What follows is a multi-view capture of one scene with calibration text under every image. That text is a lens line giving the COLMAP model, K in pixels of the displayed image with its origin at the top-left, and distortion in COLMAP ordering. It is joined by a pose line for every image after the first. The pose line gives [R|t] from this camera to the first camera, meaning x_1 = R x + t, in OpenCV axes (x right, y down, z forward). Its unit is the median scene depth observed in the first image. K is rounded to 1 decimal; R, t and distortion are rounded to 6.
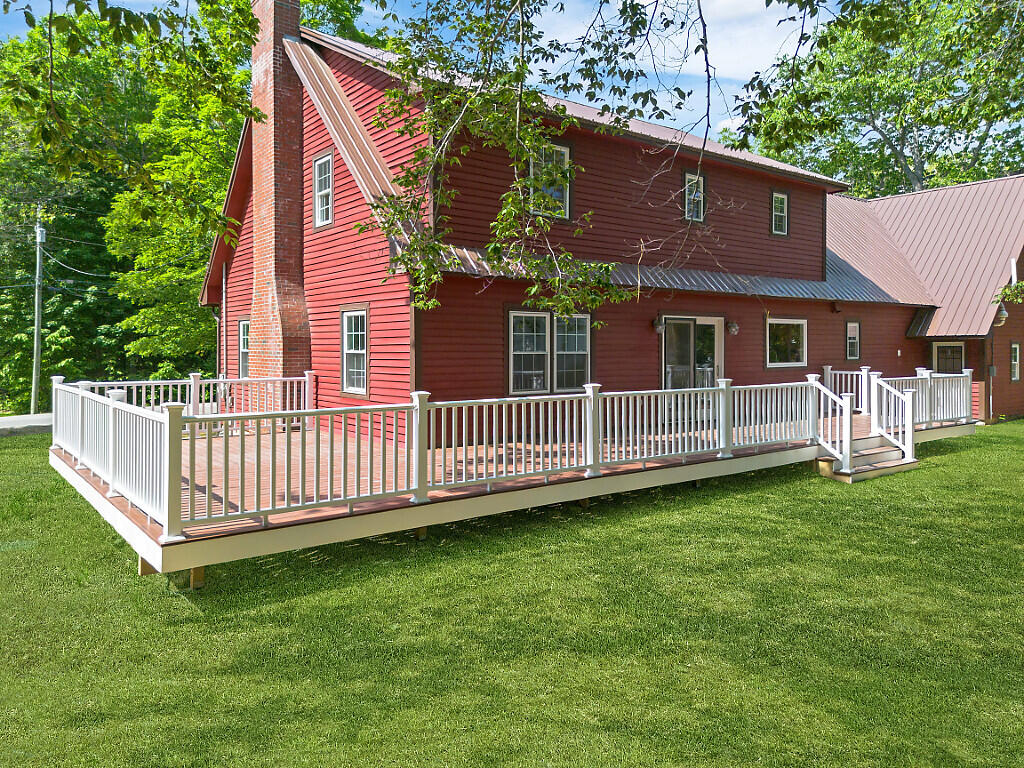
lens RADIAL K [[758.9, 0, 512.0], [0, 758.9, 384.0], [0, 0, 1]] dist [0.062915, 0.000875]
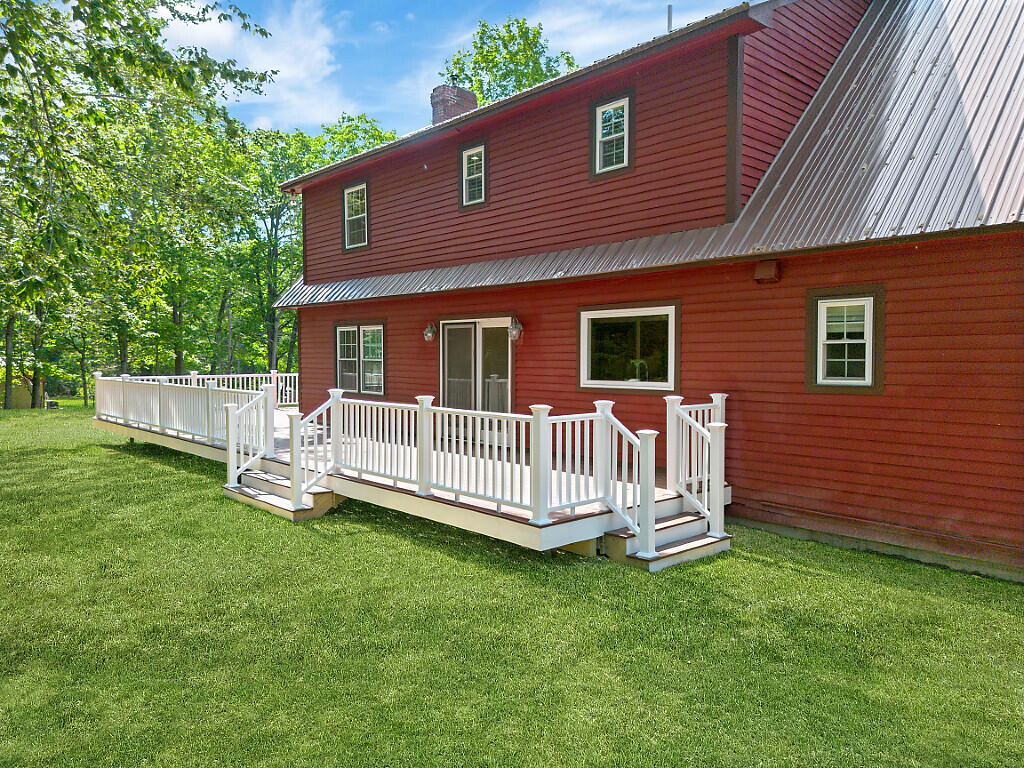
lens RADIAL K [[758.9, 0, 512.0], [0, 758.9, 384.0], [0, 0, 1]] dist [0.062915, 0.000875]
pose [[0.063681, 0.035511, -0.997338, 0.964988], [-0.049310, 0.998258, 0.032395, -0.042404], [0.996751, 0.047116, 0.065321, 0.899831]]
